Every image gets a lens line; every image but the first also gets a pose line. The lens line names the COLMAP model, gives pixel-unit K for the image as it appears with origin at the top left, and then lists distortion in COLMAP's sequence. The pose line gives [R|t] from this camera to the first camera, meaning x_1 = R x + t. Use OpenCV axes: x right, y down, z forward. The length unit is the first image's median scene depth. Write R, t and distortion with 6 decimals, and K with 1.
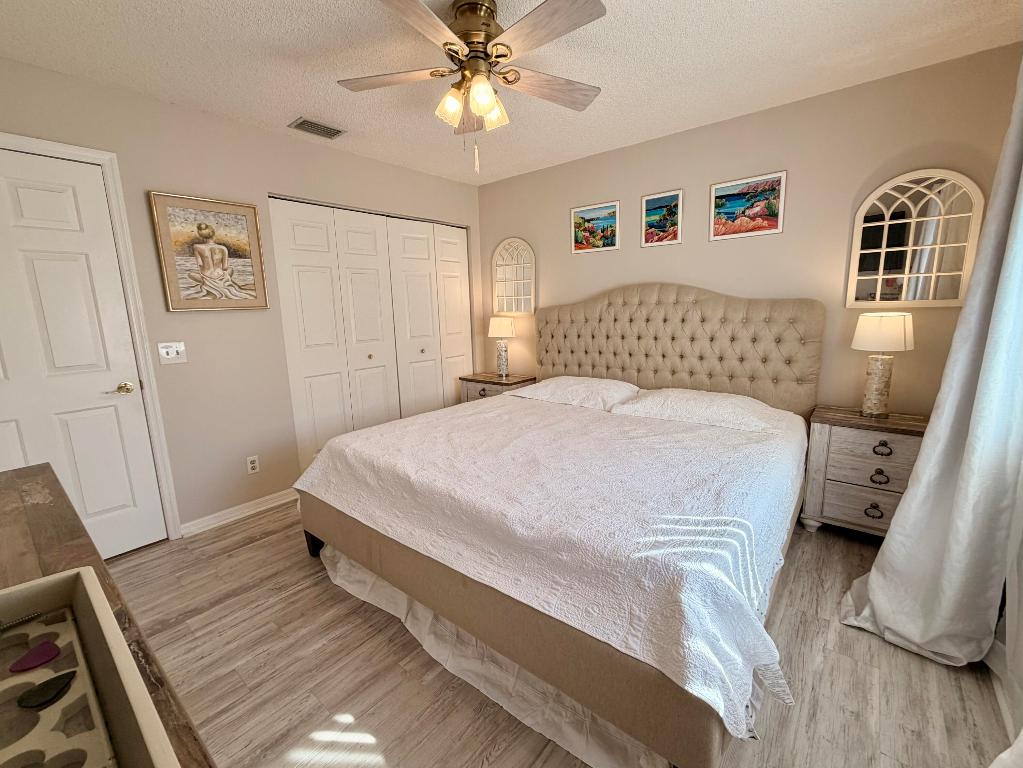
lens RADIAL K [[440.0, 0, 511.5], [0, 440.0, 384.0], [0, 0, 1]] dist [0.002679, 0.000134]
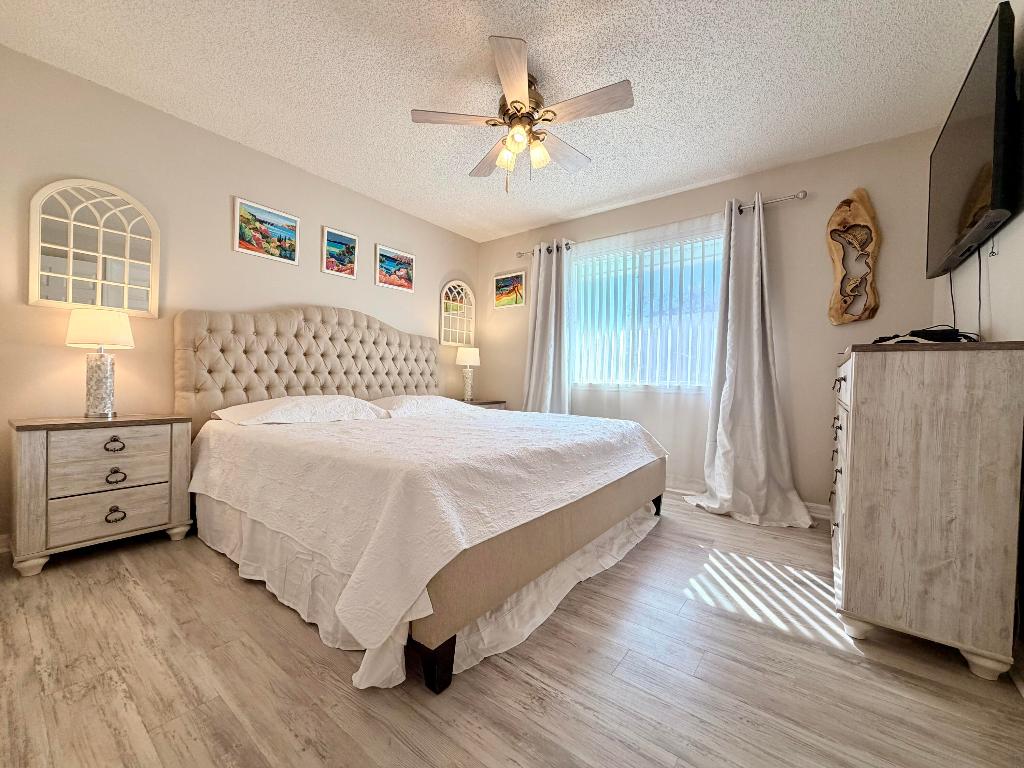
lens RADIAL K [[406.6, 0, 512.0], [0, 406.6, 384.0], [0, 0, 1]] dist [-0.000936, -0.000153]
pose [[-0.041193, 0.013814, 0.999056, -0.804438], [0.159238, 0.987215, -0.007084, 0.037690], [-0.986380, 0.158796, -0.042866, 0.748066]]
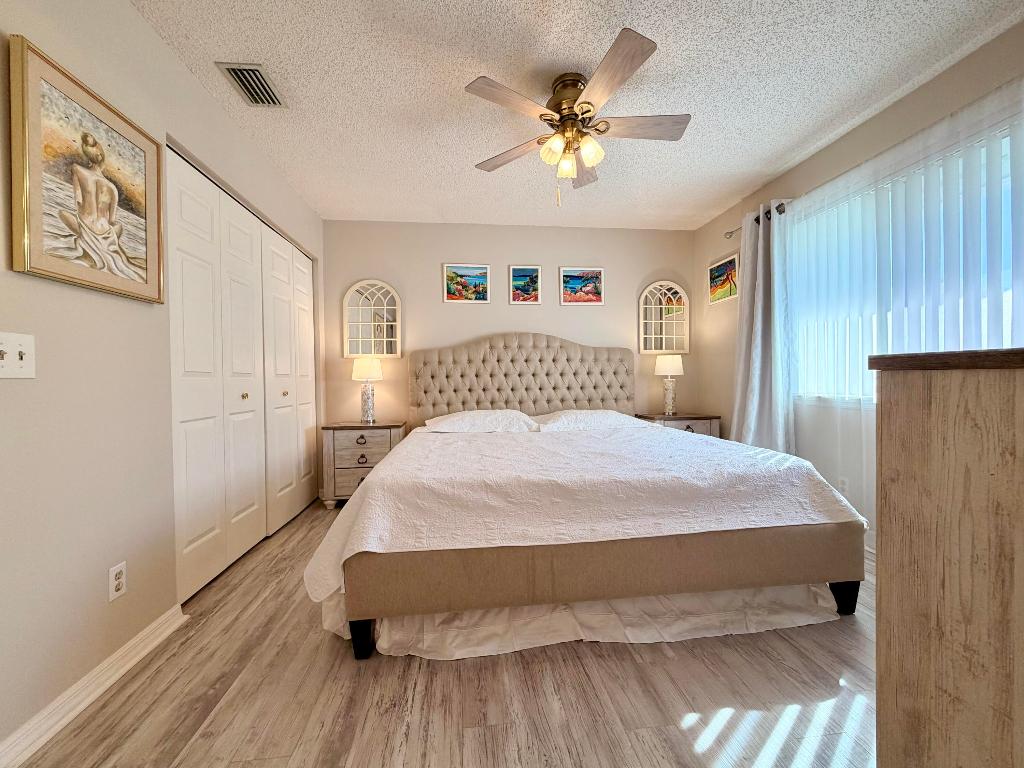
lens RADIAL K [[416.5, 0, 512.0], [0, 416.5, 384.0], [0, 0, 1]] dist [0.000392, -0.000497]
pose [[0.688819, 0.008562, 0.724883, -0.644142], [0.124592, 0.983653, -0.130013, 0.075984], [-0.714146, 0.179870, 0.676492, 0.283415]]
